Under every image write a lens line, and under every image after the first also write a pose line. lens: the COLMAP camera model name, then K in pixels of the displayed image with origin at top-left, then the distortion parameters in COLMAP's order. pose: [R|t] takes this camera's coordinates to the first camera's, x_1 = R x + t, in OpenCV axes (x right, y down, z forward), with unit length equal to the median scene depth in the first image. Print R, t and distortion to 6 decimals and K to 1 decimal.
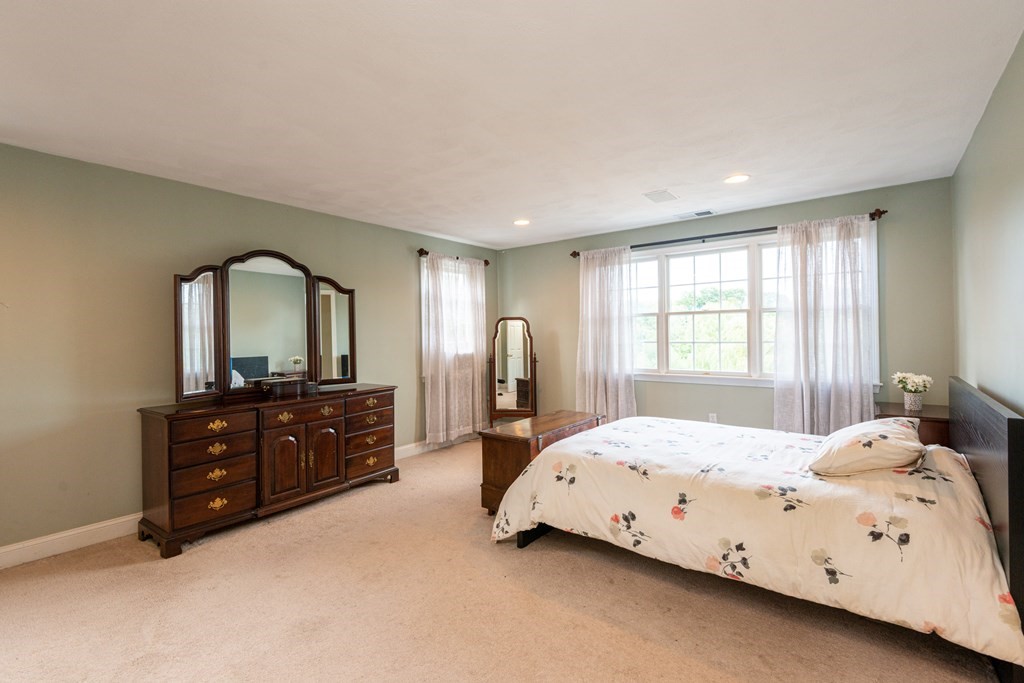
lens RADIAL K [[456.7, 0, 509.3], [0, 456.7, 336.6], [0, 0, 1]] dist [0.016355, -0.008273]
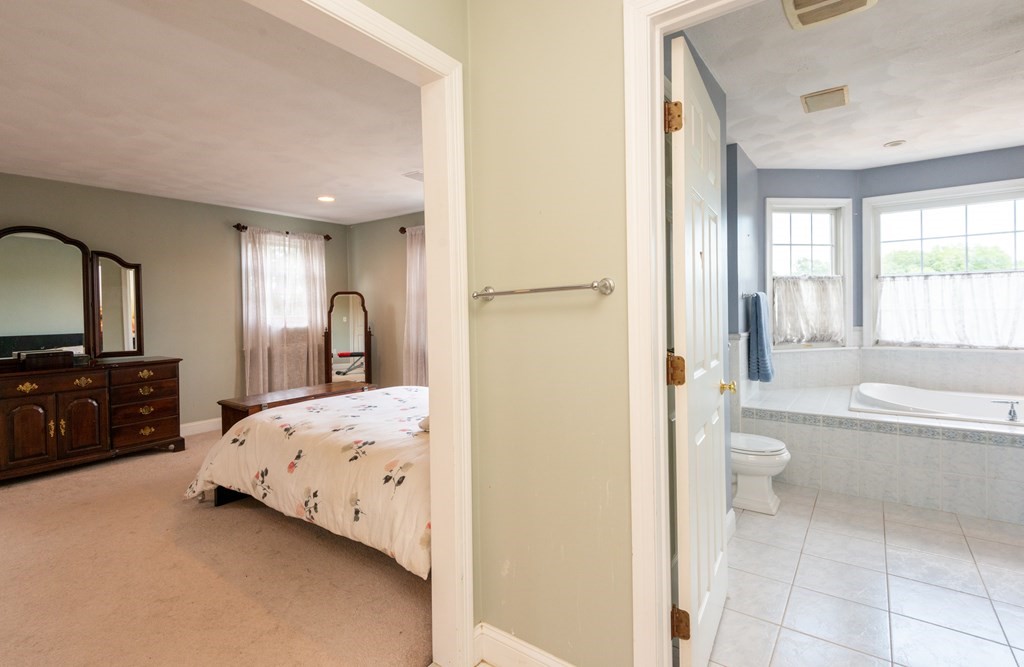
lens RADIAL K [[473.2, 0, 516.9], [0, 473.2, 316.3], [0, 0, 1]] dist [0.000645, -0.004291]
pose [[0.999146, 0.000020, 0.041310, 0.461505], [-0.000408, 0.999956, 0.009386, 0.003252], [-0.041308, -0.009395, 0.999102, -0.089827]]
